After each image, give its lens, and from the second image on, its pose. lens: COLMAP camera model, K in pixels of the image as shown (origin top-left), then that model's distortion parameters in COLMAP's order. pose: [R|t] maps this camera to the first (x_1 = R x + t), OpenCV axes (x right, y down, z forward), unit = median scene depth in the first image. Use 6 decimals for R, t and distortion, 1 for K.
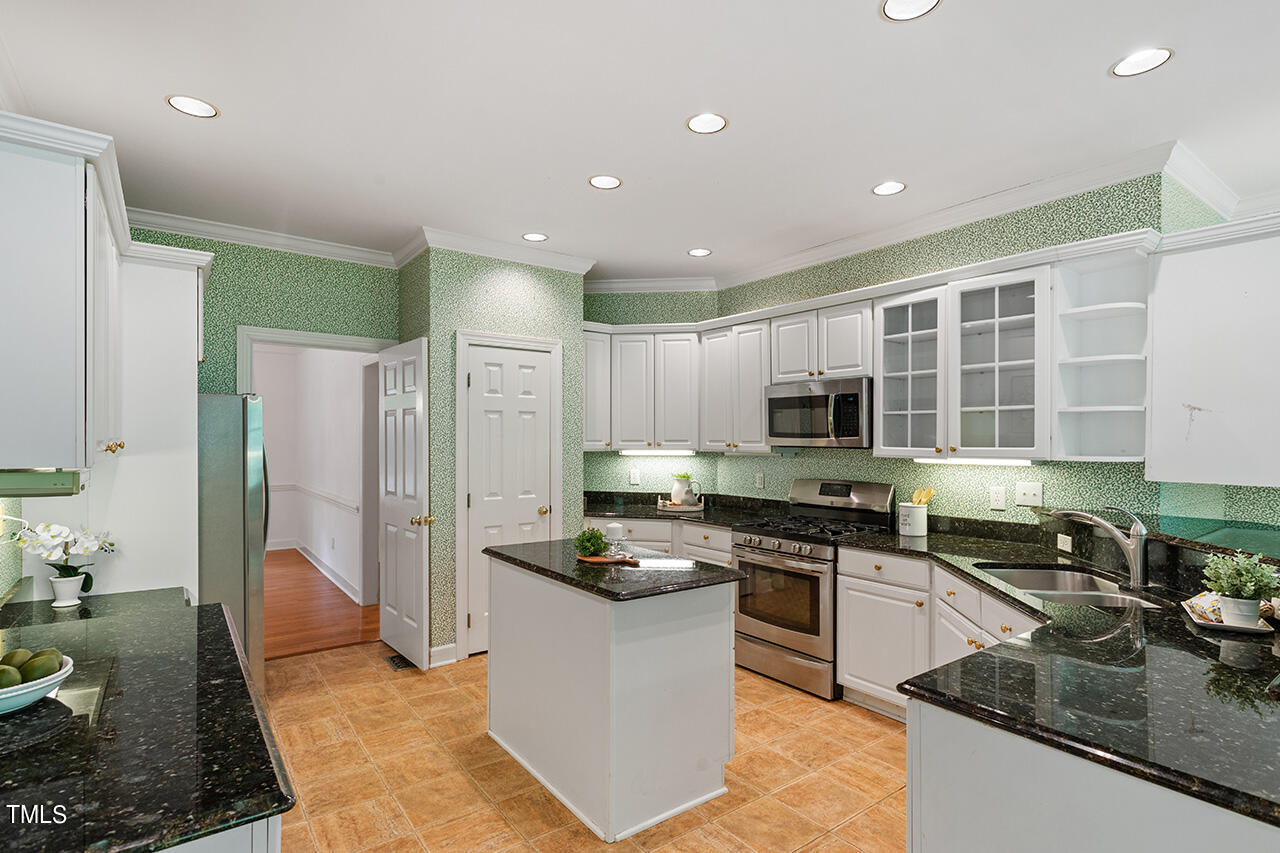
lens RADIAL K [[614.5, 0, 653.6], [0, 614.5, 440.0], [0, 0, 1]] dist [0.000374, 0.002549]
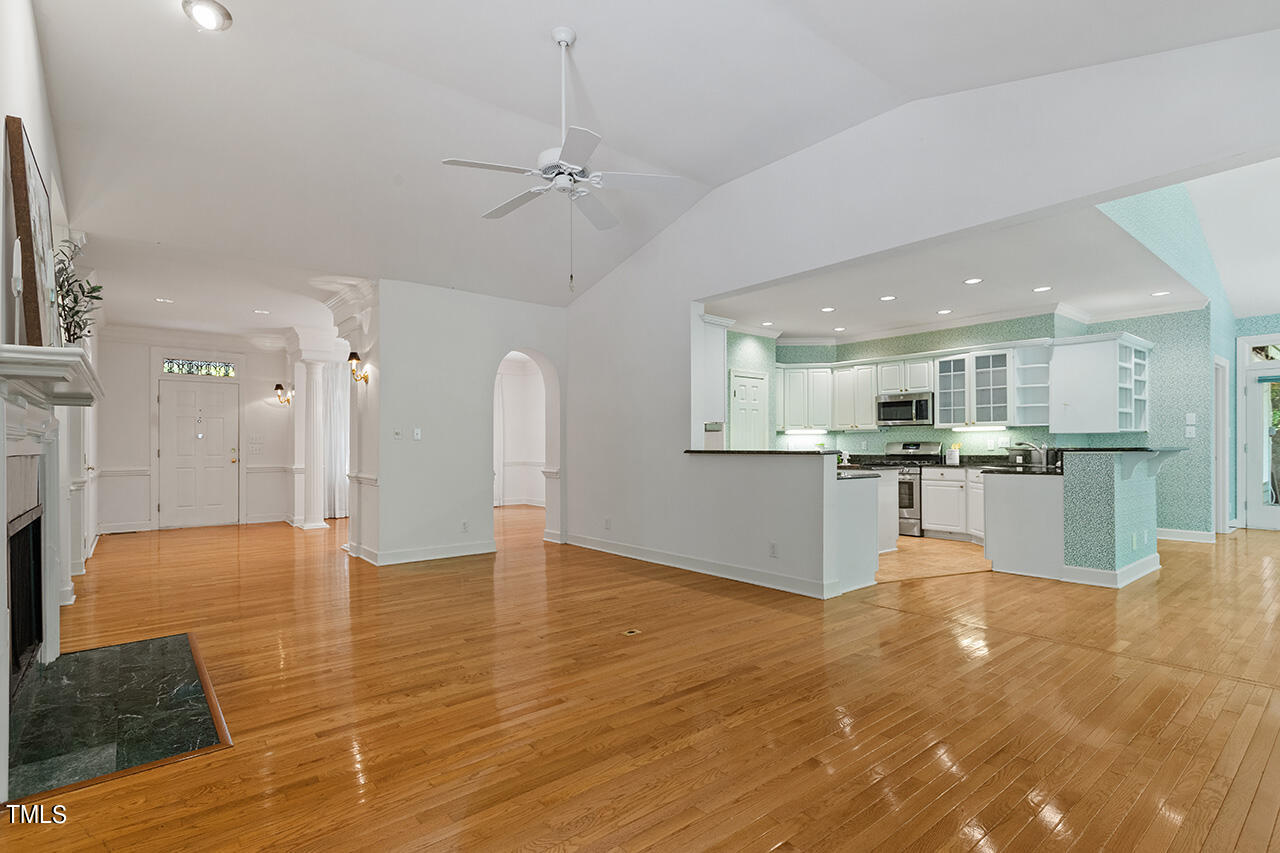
lens RADIAL K [[614.5, 0, 647.4], [0, 614.5, 440.7], [0, 0, 1]] dist [0.000374, 0.002549]
pose [[0.998705, -0.003698, 0.050747, -0.794823], [0.004499, 0.999867, -0.015681, 0.103375], [-0.050682, 0.015889, 0.998588, -1.165405]]
